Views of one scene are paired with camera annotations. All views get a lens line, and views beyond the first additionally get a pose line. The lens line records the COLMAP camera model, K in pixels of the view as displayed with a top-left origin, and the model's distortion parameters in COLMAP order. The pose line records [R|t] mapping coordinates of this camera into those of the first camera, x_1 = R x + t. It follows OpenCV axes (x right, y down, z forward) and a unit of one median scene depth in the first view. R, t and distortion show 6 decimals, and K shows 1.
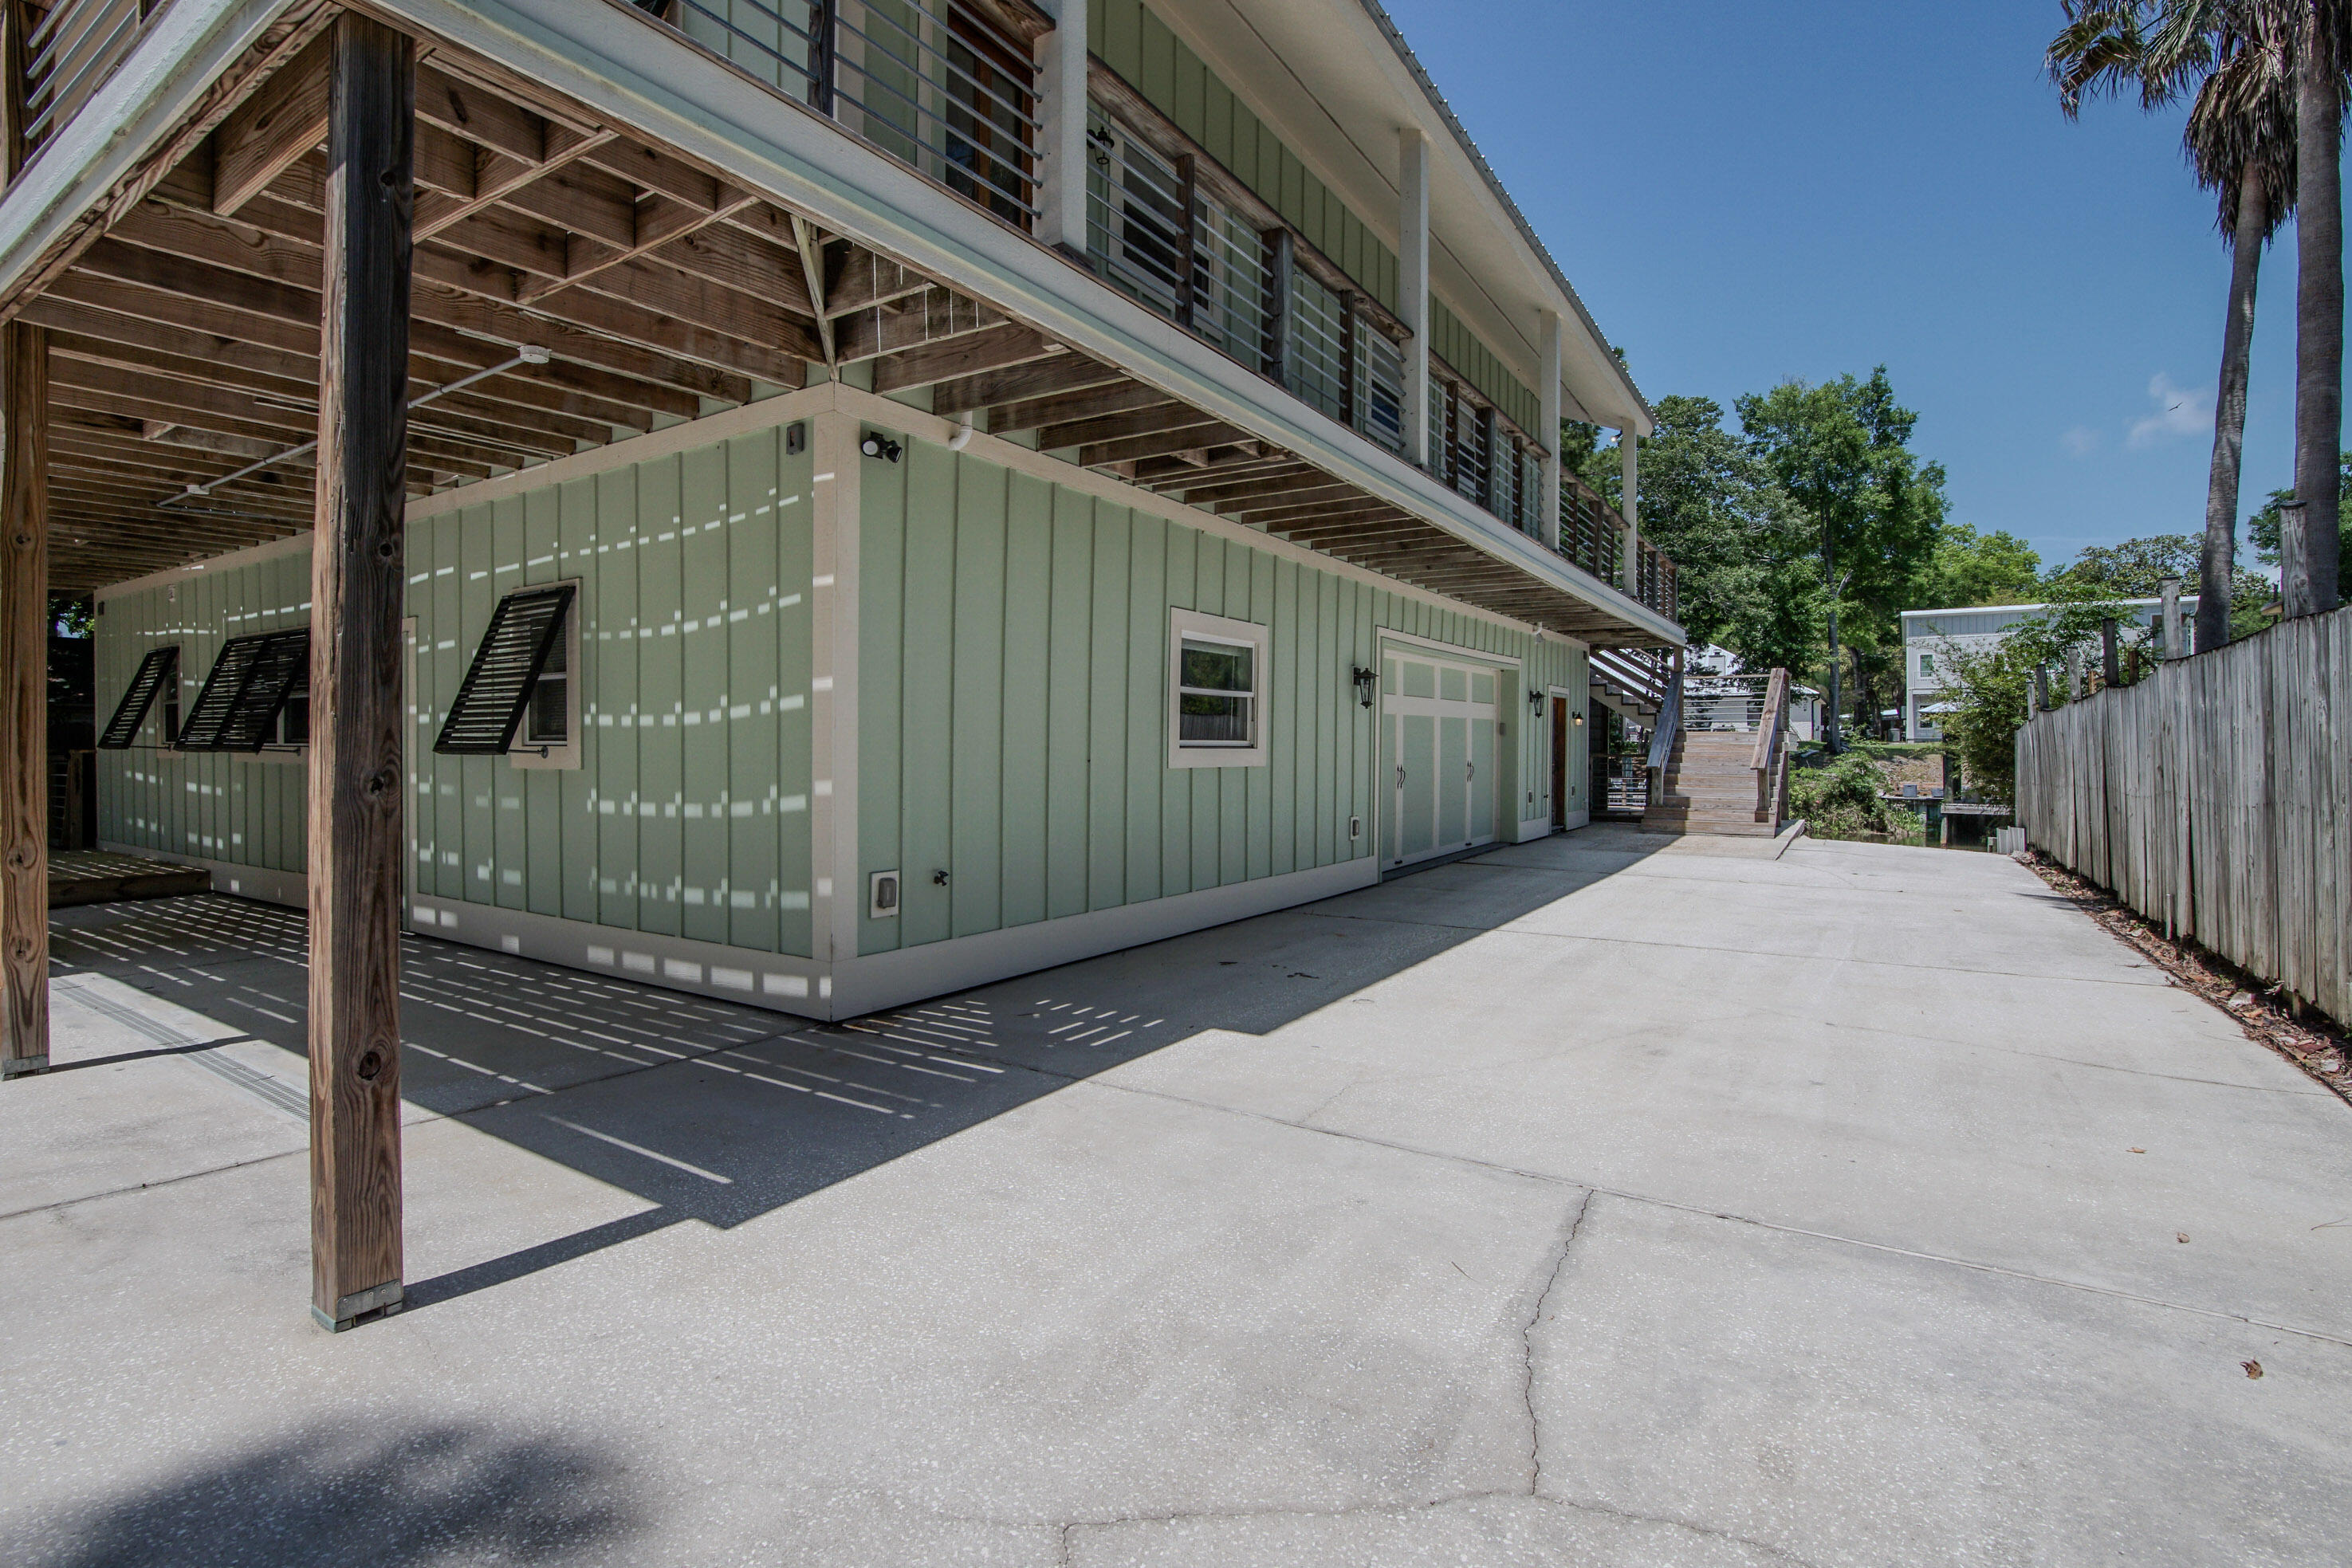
lens RADIAL K [[1065.7, 0, 1174.9], [0, 1065.7, 746.3], [0, 0, 1]] dist [0.001263, 0.000088]
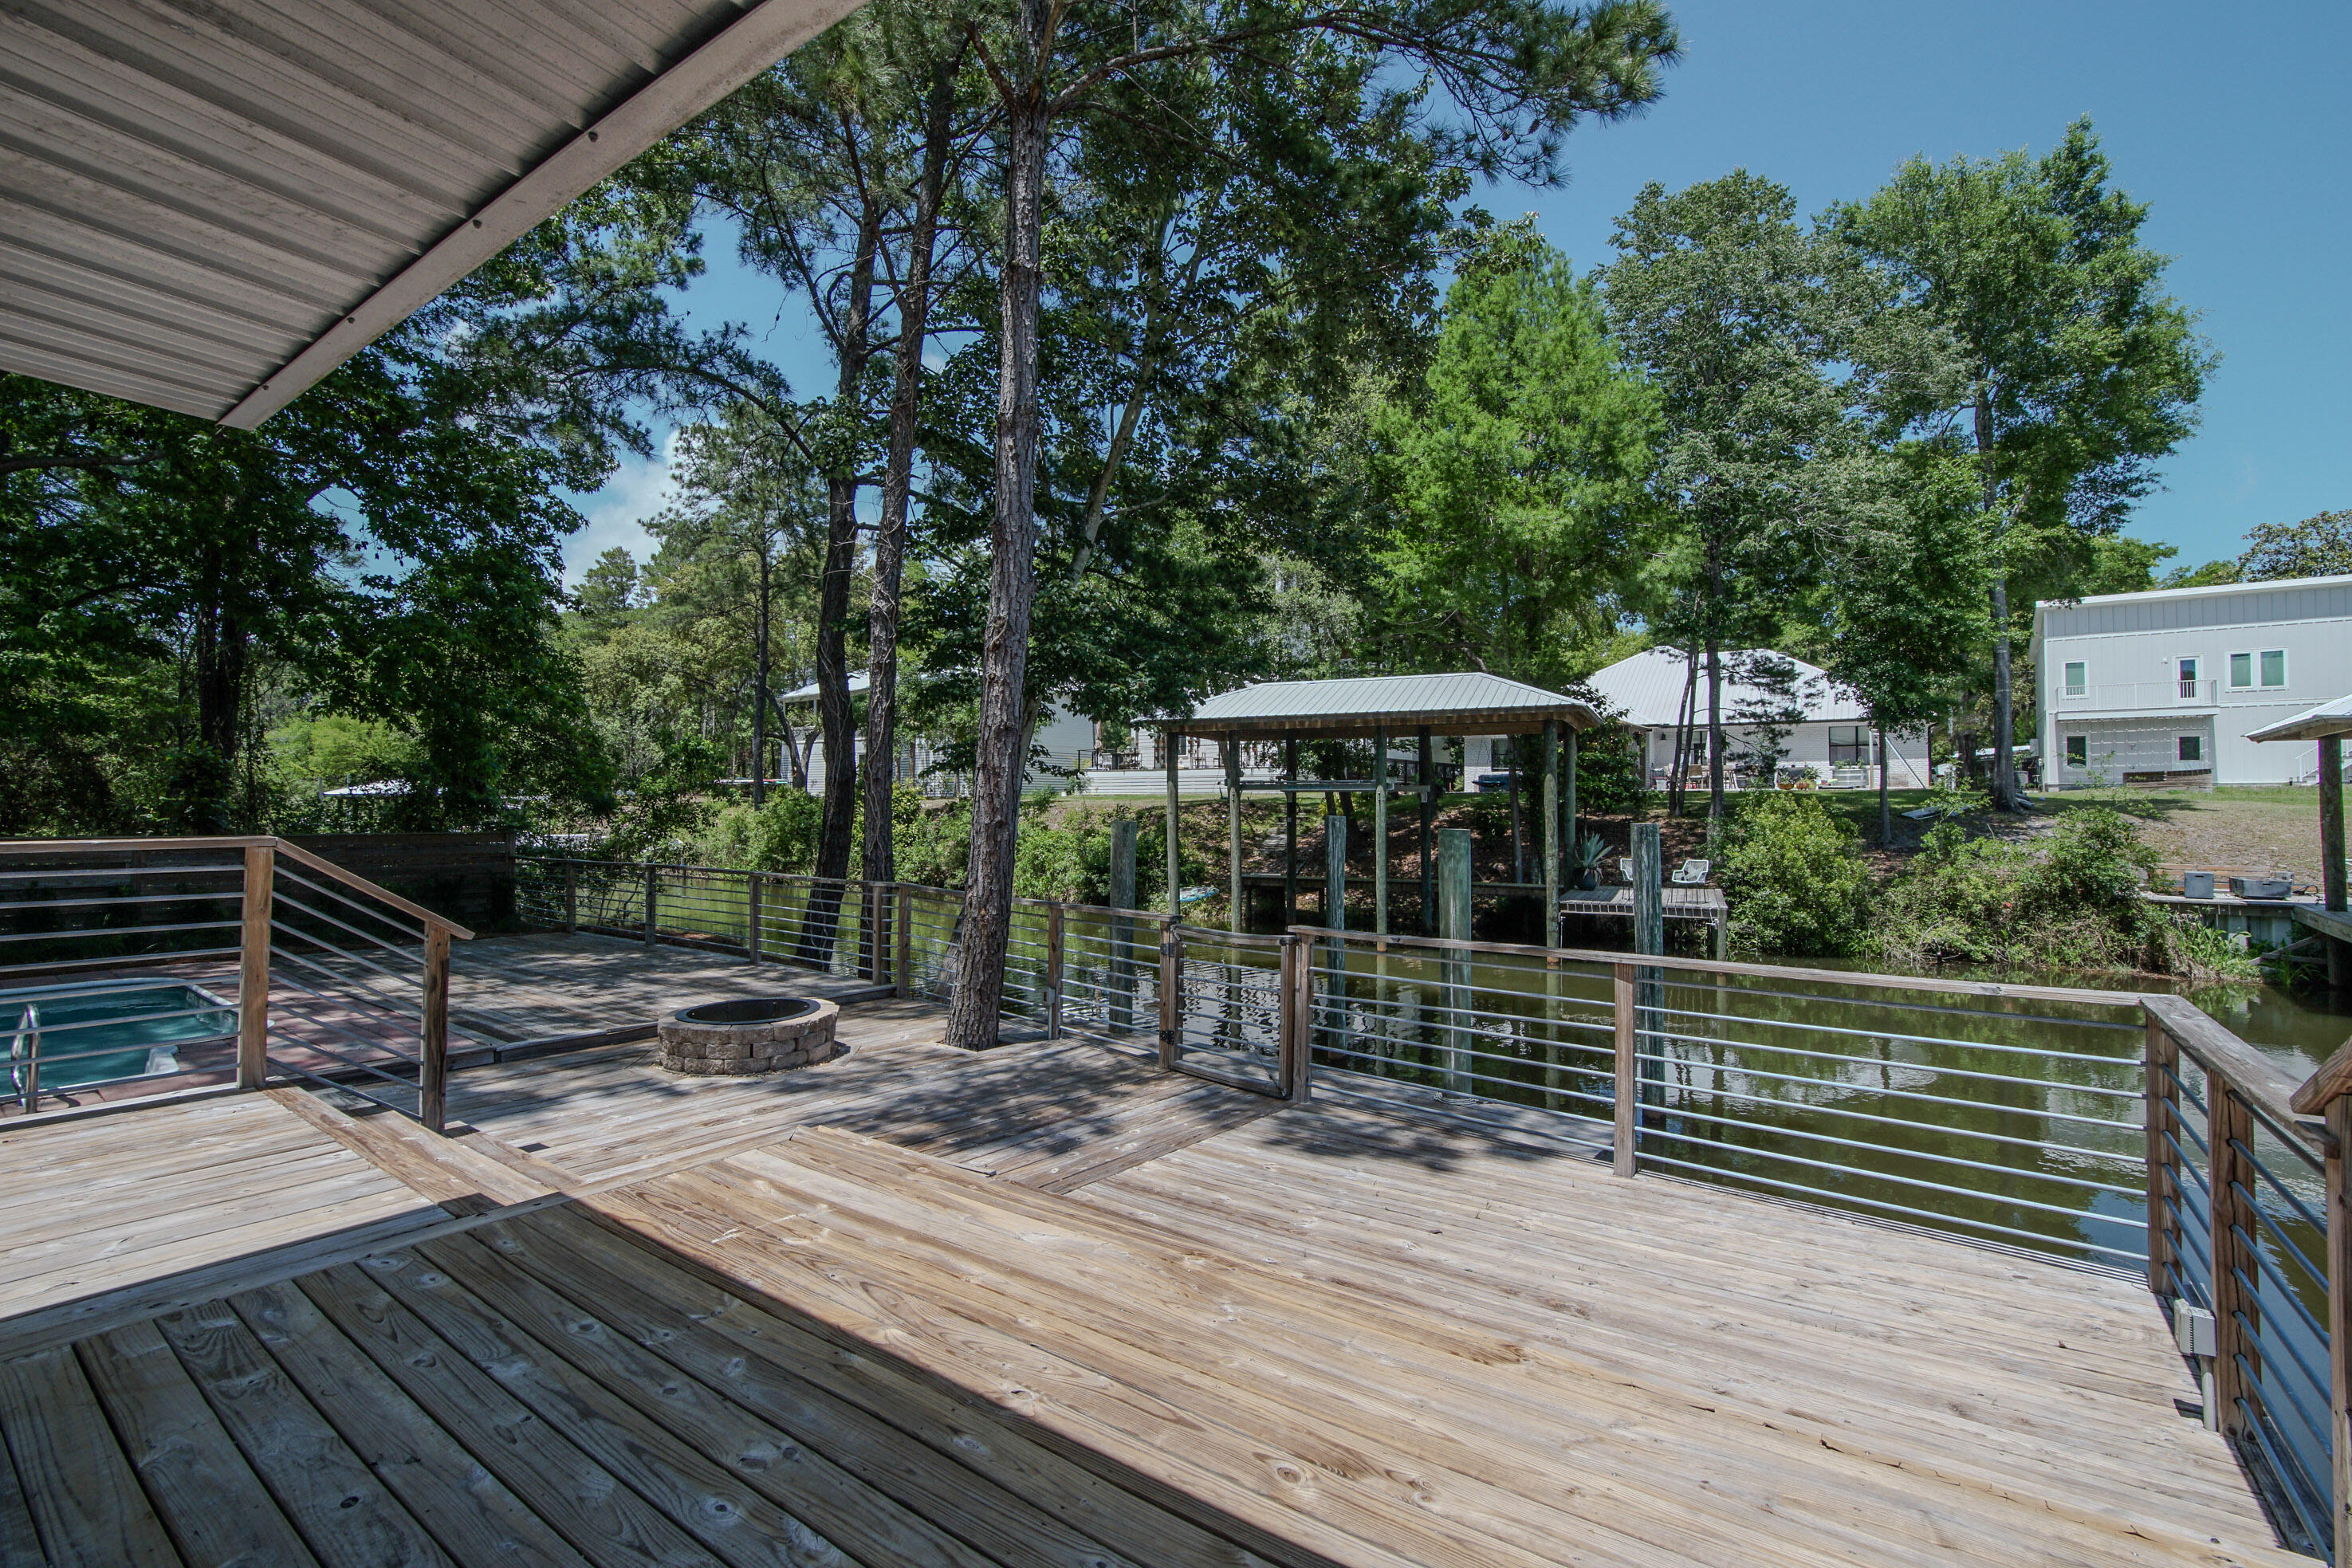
lens RADIAL K [[1048.6, 0, 1172.1], [0, 1048.6, 772.3], [0, 0, 1]] dist [-0.025465, -0.000063]
pose [[0.999361, -0.002344, -0.035680, 0.210093], [0.001531, 0.999739, -0.022796, -0.001239], [0.035724, 0.022727, 0.999103, 0.473094]]
